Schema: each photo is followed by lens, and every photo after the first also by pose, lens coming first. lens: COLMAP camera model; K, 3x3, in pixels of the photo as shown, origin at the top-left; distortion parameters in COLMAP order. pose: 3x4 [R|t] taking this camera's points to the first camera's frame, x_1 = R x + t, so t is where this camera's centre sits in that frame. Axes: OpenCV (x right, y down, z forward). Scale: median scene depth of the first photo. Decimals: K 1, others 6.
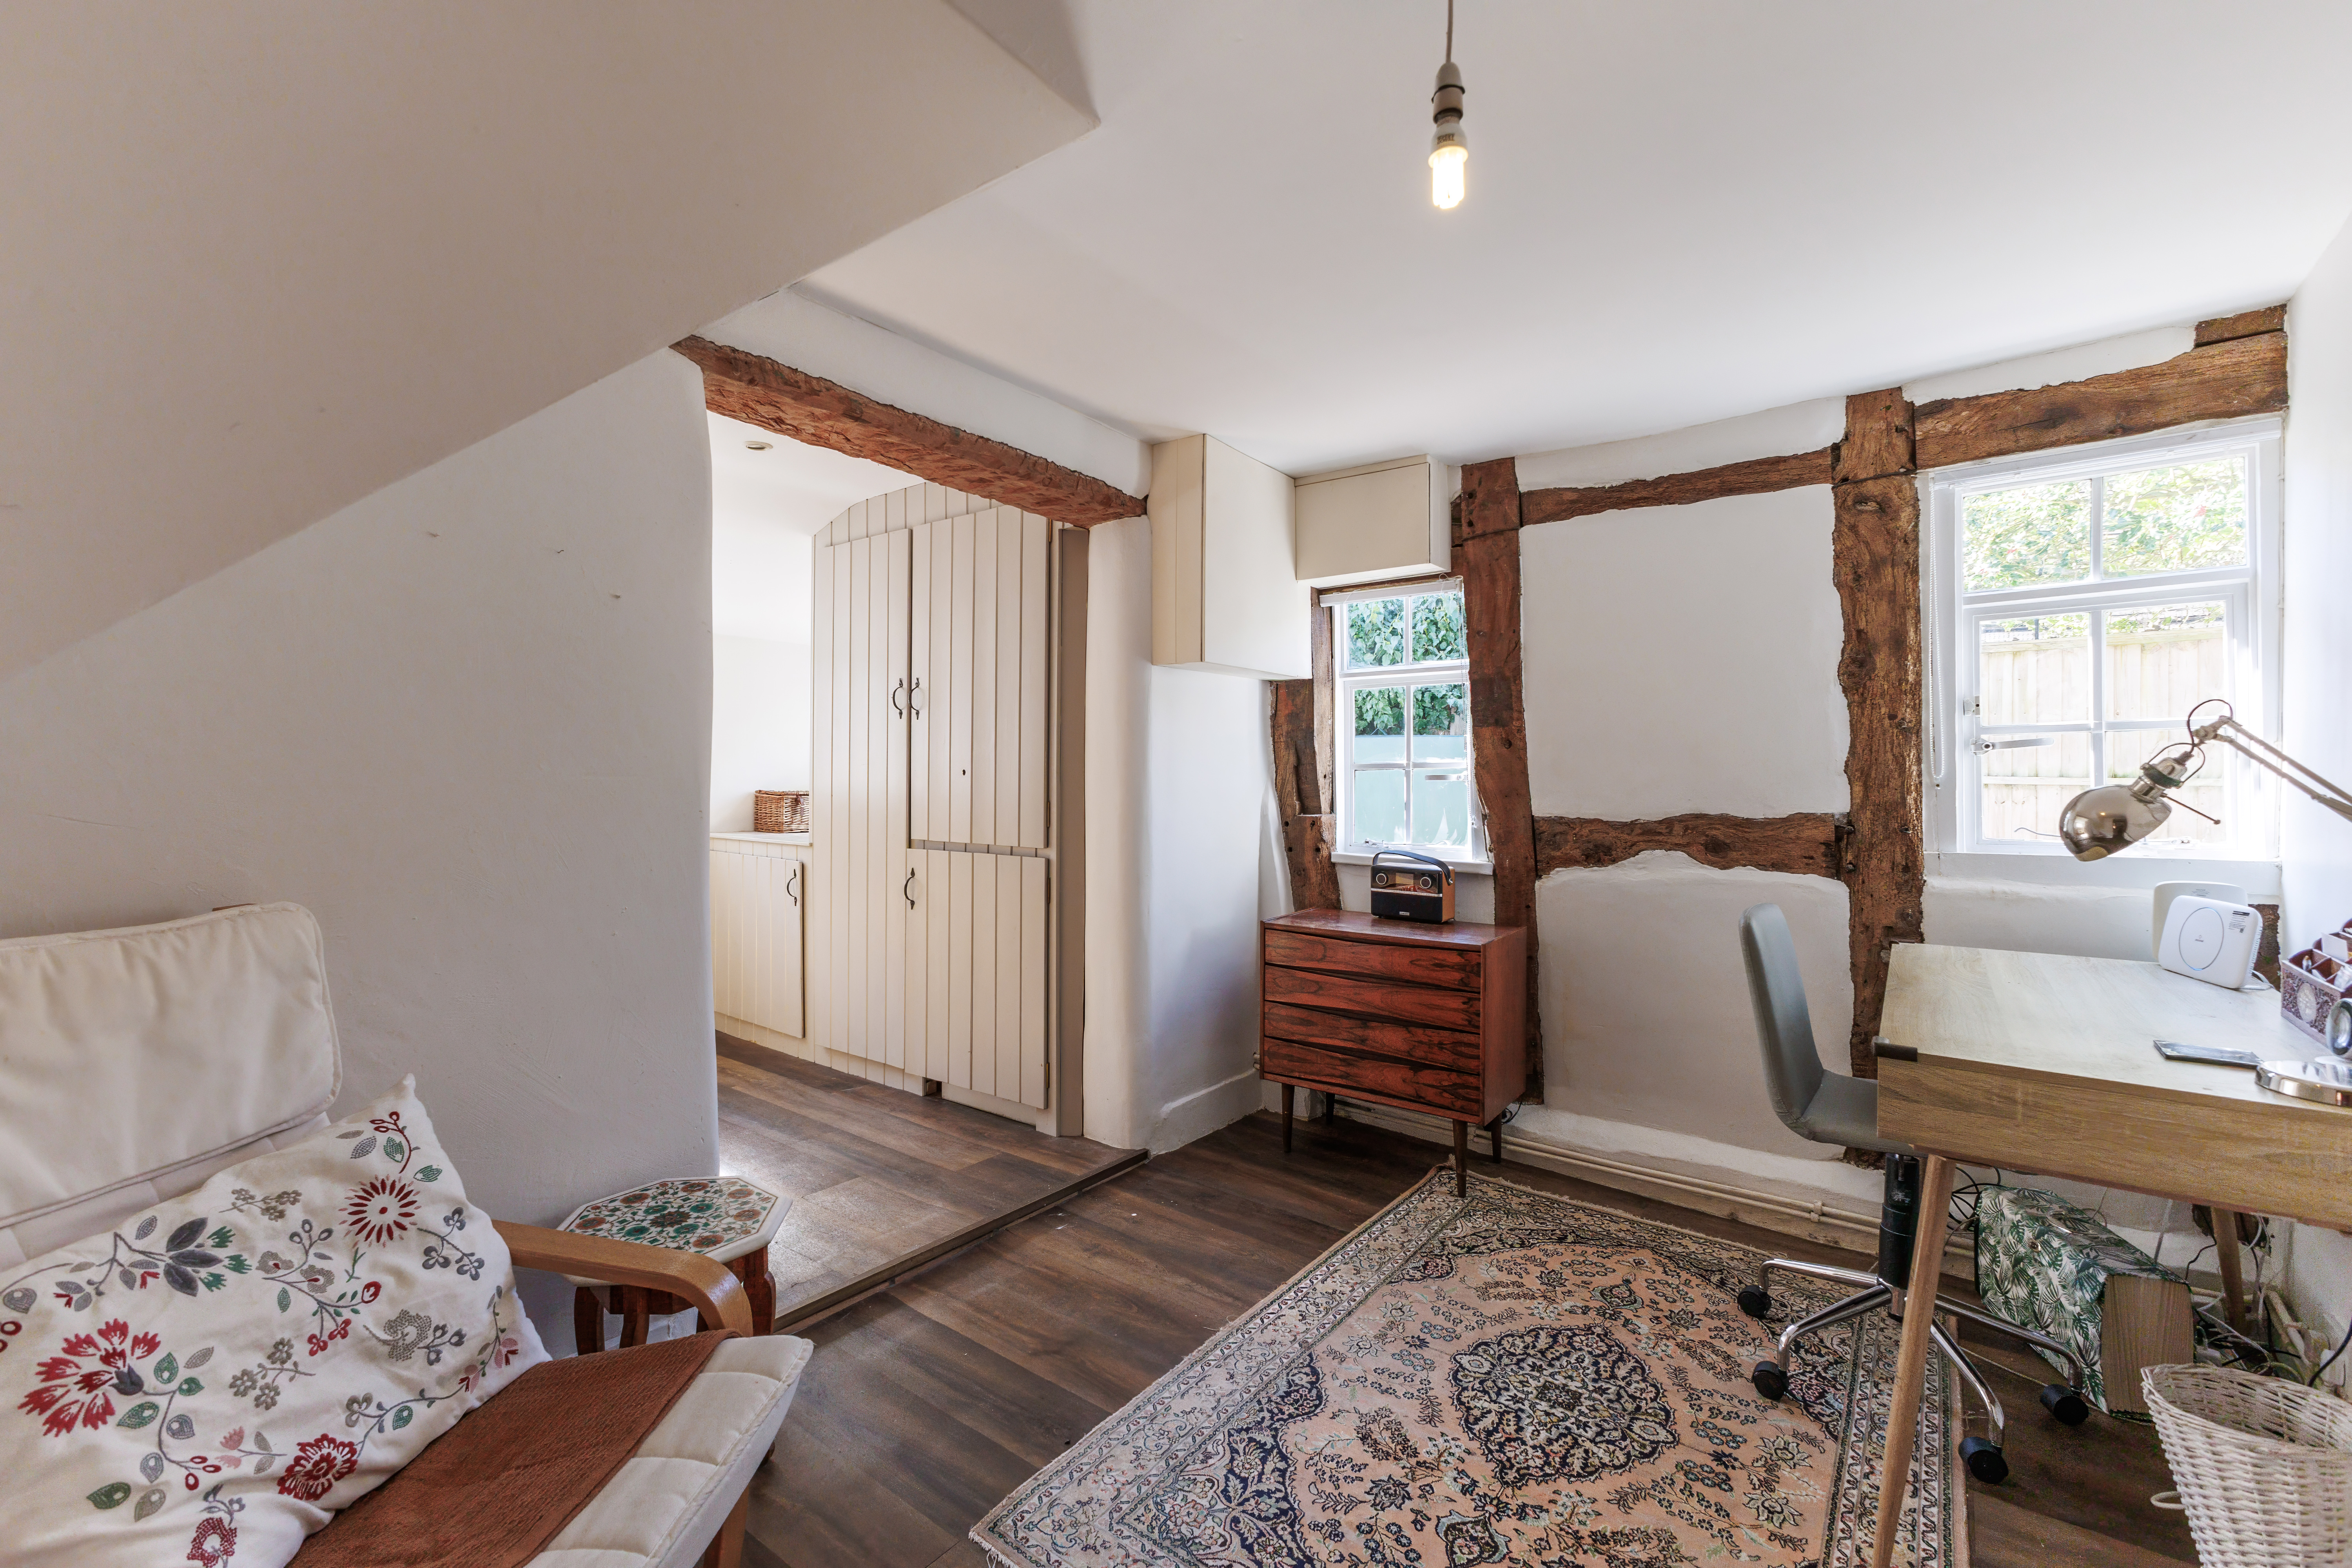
lens RADIAL K [[1012.6, 0, 1184.0], [0, 1012.6, 770.9], [0, 0, 1]] dist [0.002574, 0.000036]
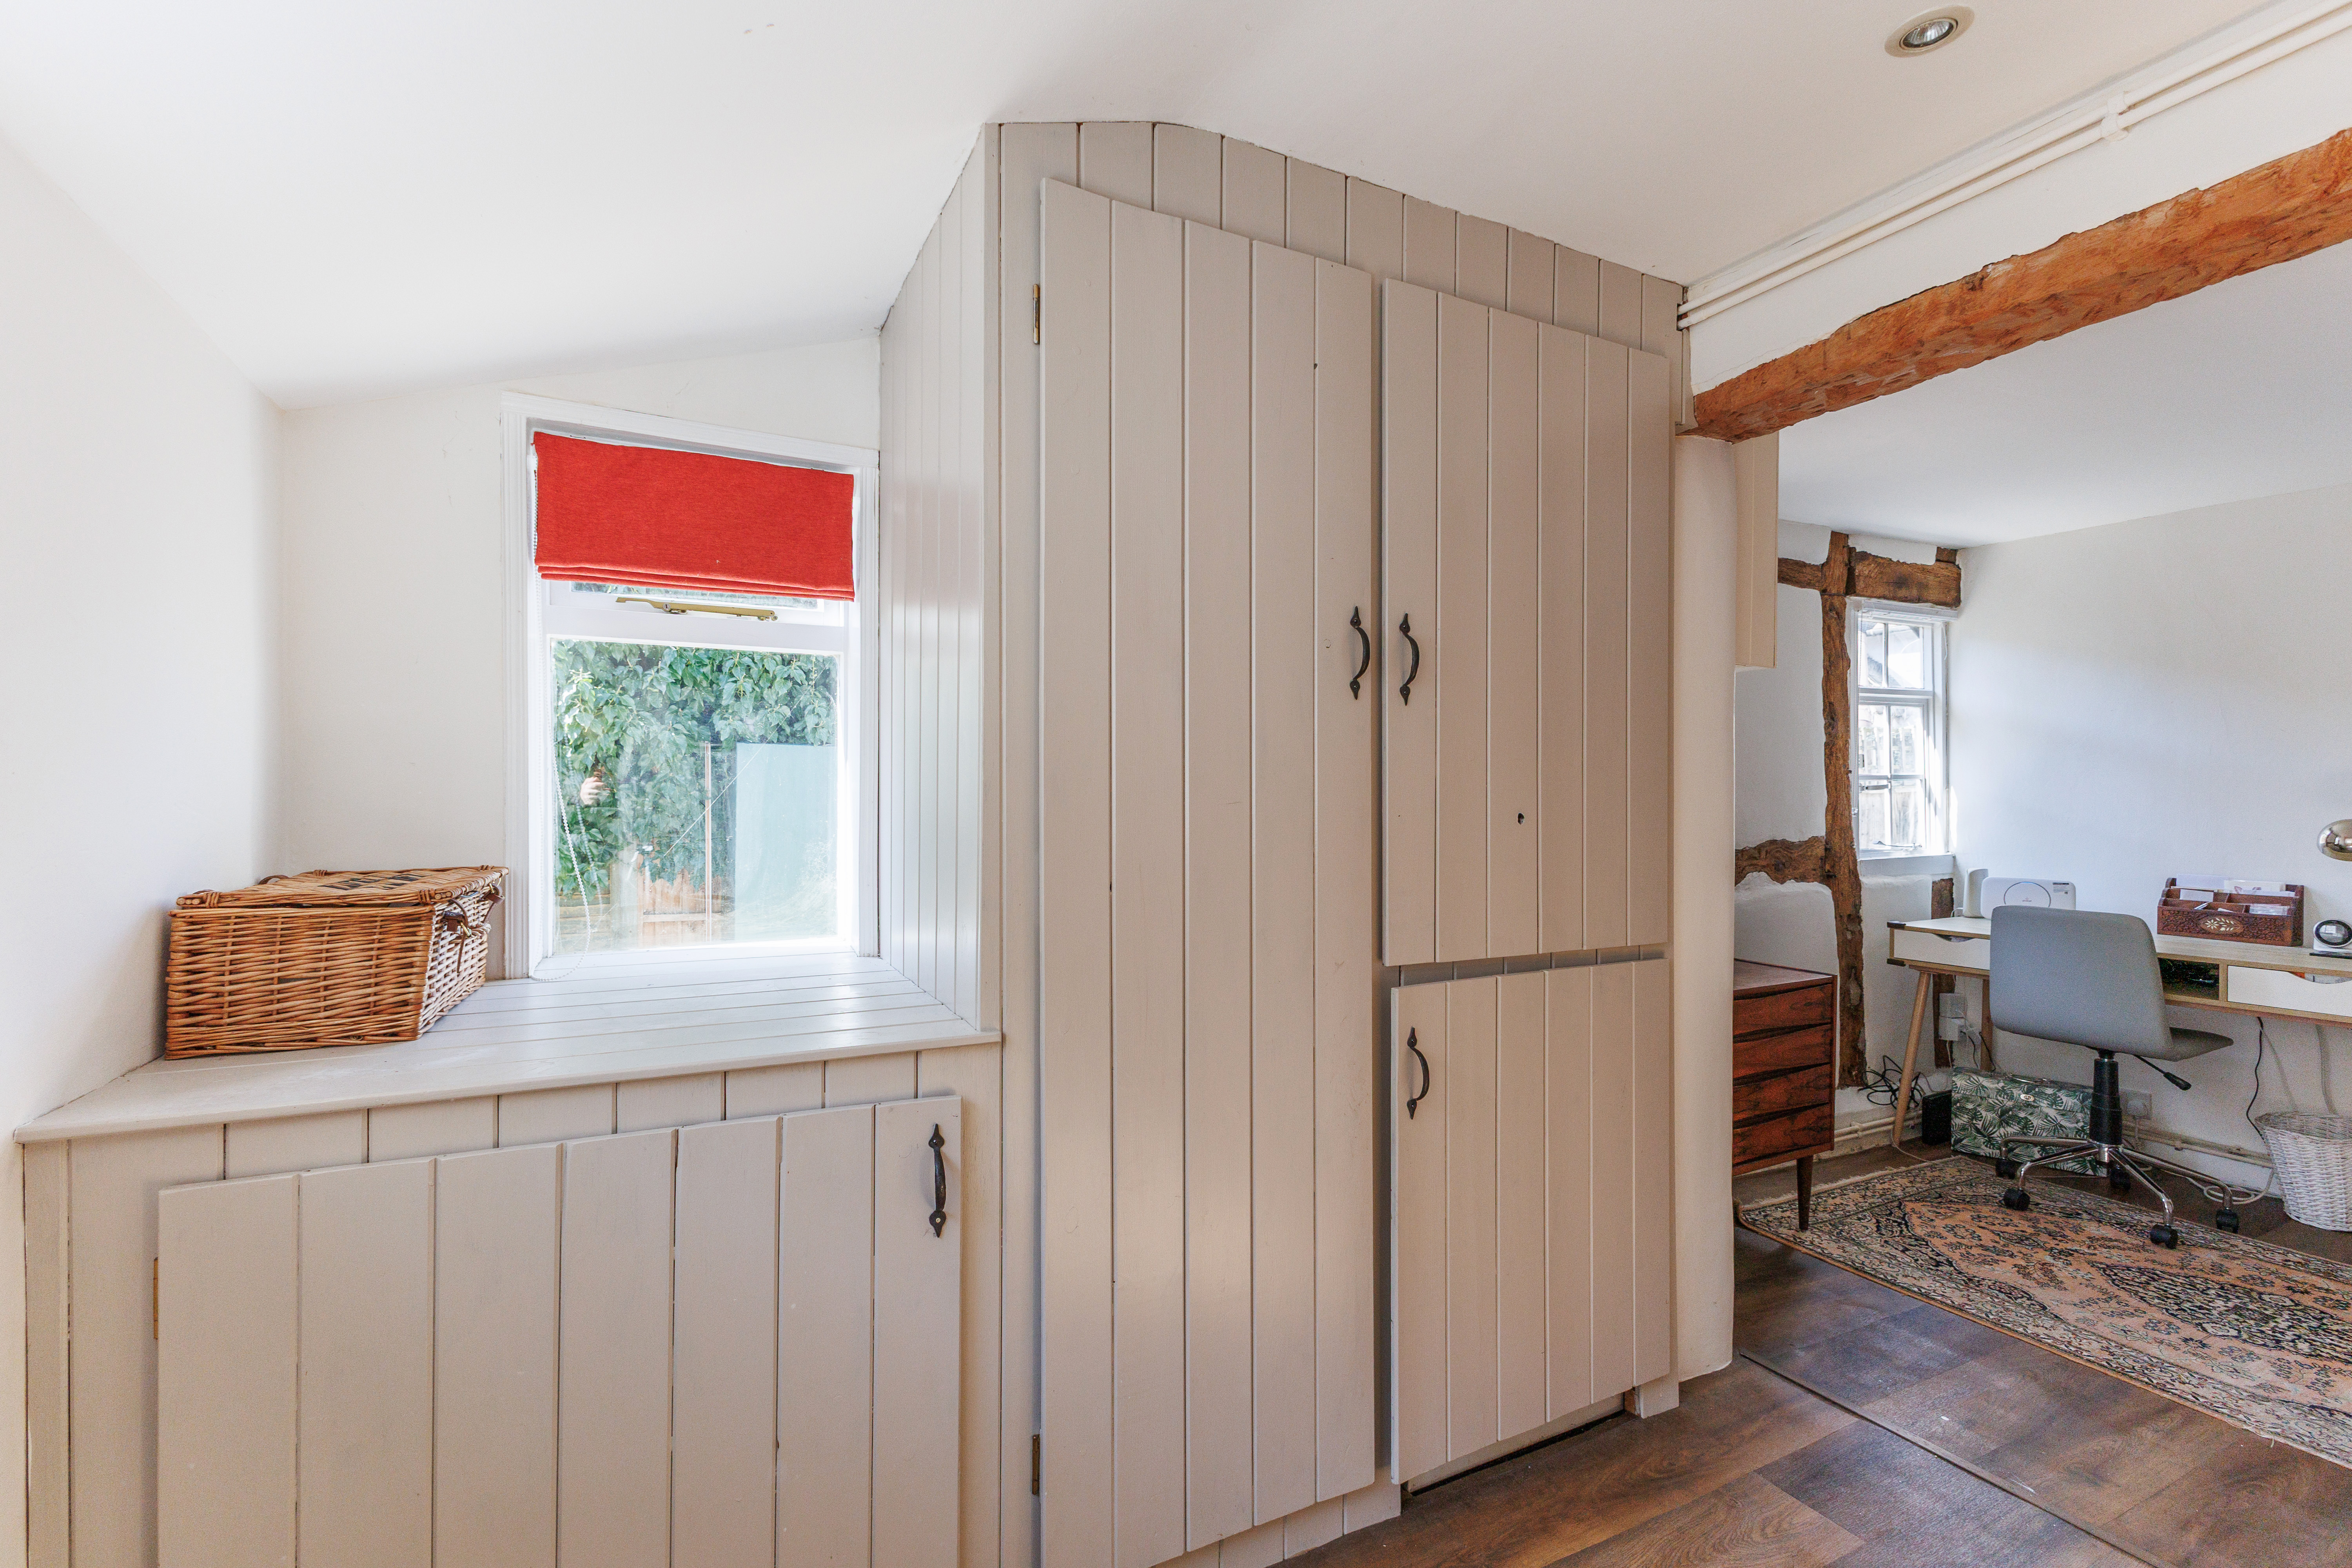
lens RADIAL K [[1012.6, 0, 1177.7], [0, 1012.6, 795.3], [0, 0, 1]] dist [0.002574, 0.000036]
pose [[0.438967, -0.002013, 0.898501, -0.971943], [-0.008431, 0.999944, 0.006360, -0.014022], [-0.898464, -0.010367, 0.438925, 1.201256]]
